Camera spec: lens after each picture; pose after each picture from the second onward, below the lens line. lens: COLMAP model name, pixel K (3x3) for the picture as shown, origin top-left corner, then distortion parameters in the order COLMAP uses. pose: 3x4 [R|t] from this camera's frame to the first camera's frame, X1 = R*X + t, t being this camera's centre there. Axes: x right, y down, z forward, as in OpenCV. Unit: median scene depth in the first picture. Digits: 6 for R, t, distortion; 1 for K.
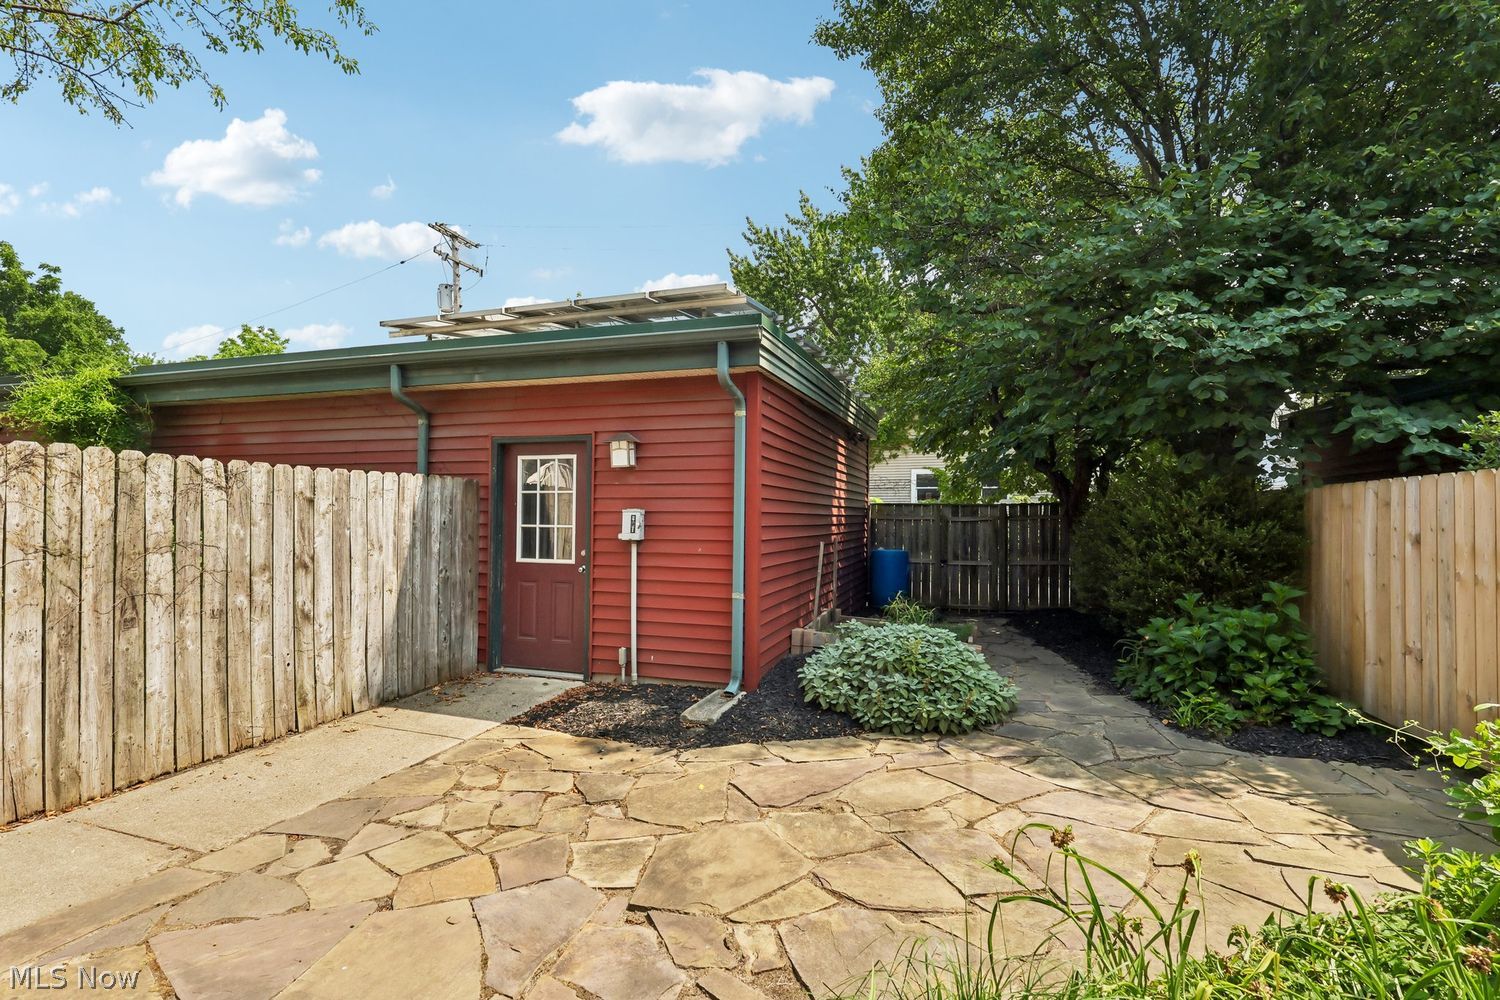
lens RADIAL K [[708.0, 0, 747.8], [0, 708.0, 517.7], [0, 0, 1]] dist [-0.001269, -0.000551]
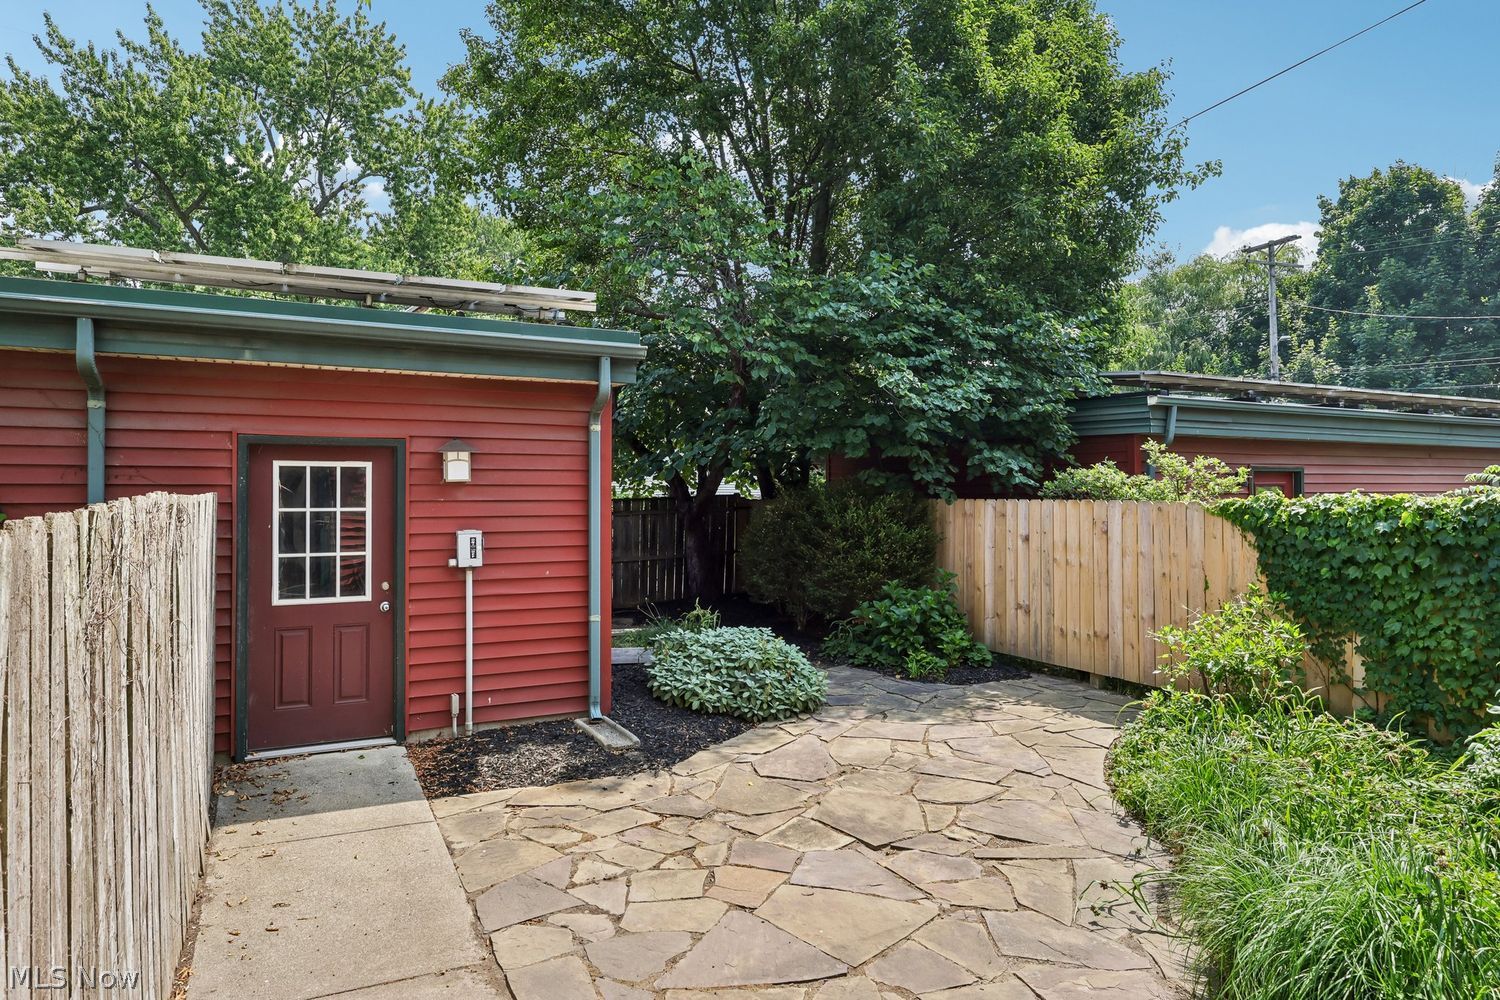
lens RADIAL K [[932.4, 0, 750.0], [0, 932.4, 500.0], [0, 0, 1]] dist [0.001748, 0.002282]
pose [[0.691604, -0.013448, 0.722152, -0.872340], [0.003141, 0.999873, 0.015612, -0.077086], [-0.722270, -0.008529, 0.691558, -0.027608]]
